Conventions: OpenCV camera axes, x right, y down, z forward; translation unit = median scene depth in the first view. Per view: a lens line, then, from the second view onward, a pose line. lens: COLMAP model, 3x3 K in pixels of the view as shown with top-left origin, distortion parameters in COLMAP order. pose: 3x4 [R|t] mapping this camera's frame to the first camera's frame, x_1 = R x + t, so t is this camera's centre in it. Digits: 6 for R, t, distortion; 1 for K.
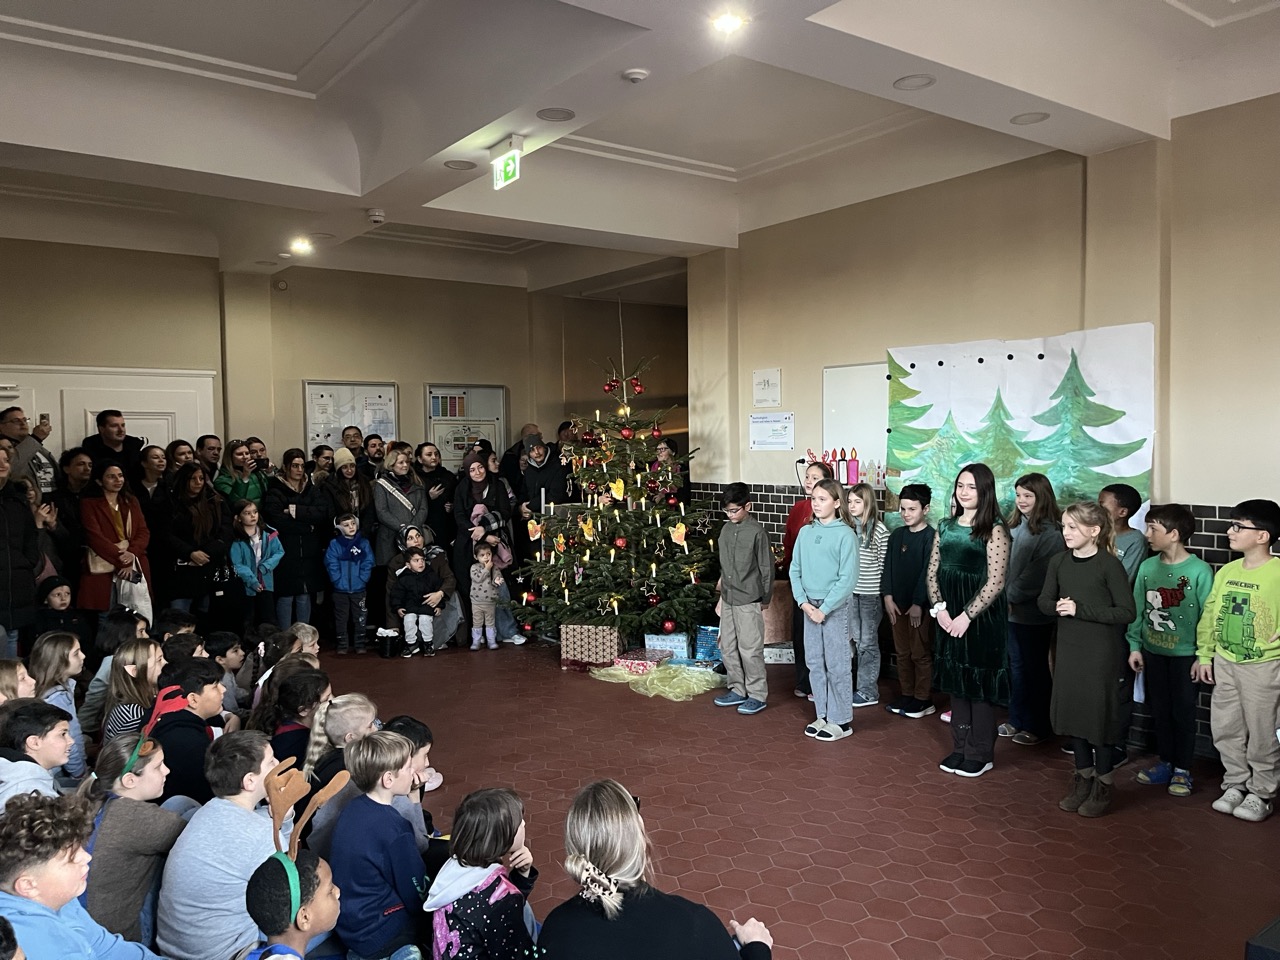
lens RADIAL K [[969.3, 0, 626.2], [0, 969.3, 482.1], [0, 0, 1]] dist [0.013812, -0.013731]
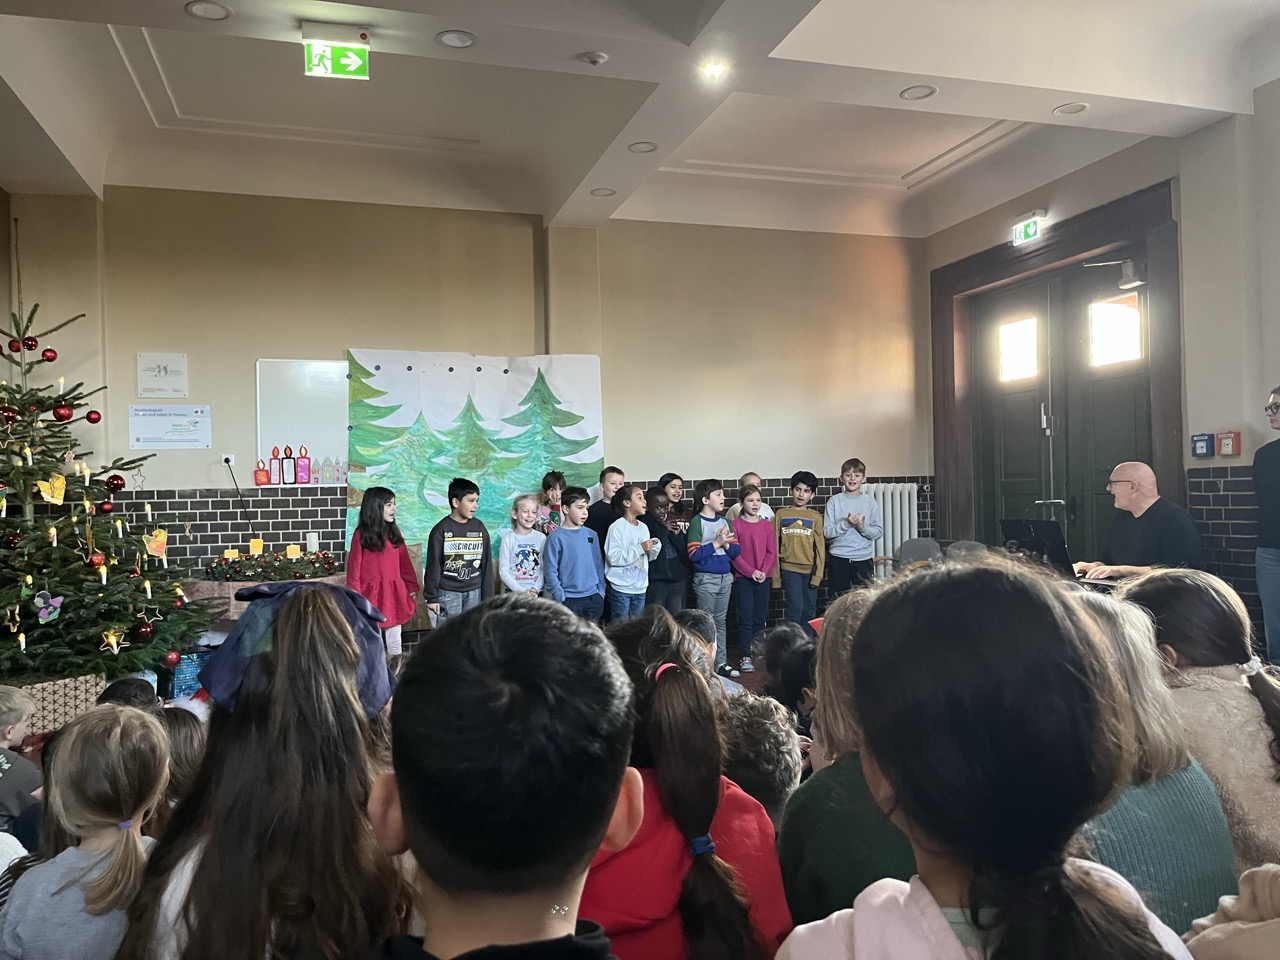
lens RADIAL K [[969.3, 0, 645.6], [0, 969.3, 485.2], [0, 0, 1]] dist [0.013812, -0.013731]
pose [[0.302534, 0.009108, 0.953095, -0.636733], [0.059511, 0.997823, -0.028426, 0.057271], [-0.951279, 0.065320, 0.301333, 0.411138]]
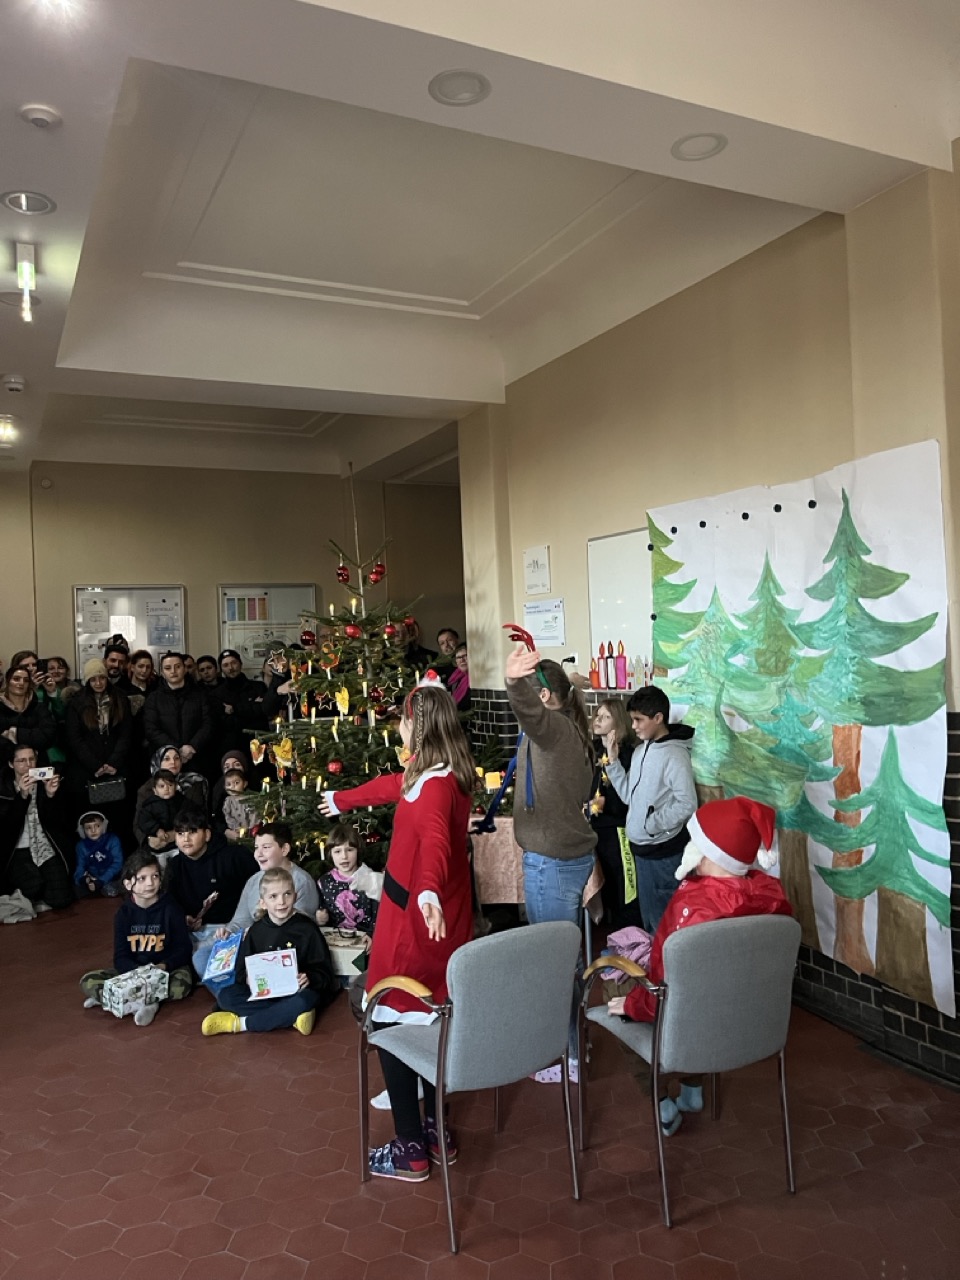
lens RADIAL K [[969.3, 0, 479.4], [0, 969.3, 638.4], [0, 0, 1]] dist [0.013812, -0.013731]
pose [[0.987462, -0.030864, -0.154809, 0.262455], [0.023245, 0.998439, -0.050783, -0.000594], [0.156134, 0.046548, 0.986638, 0.237378]]
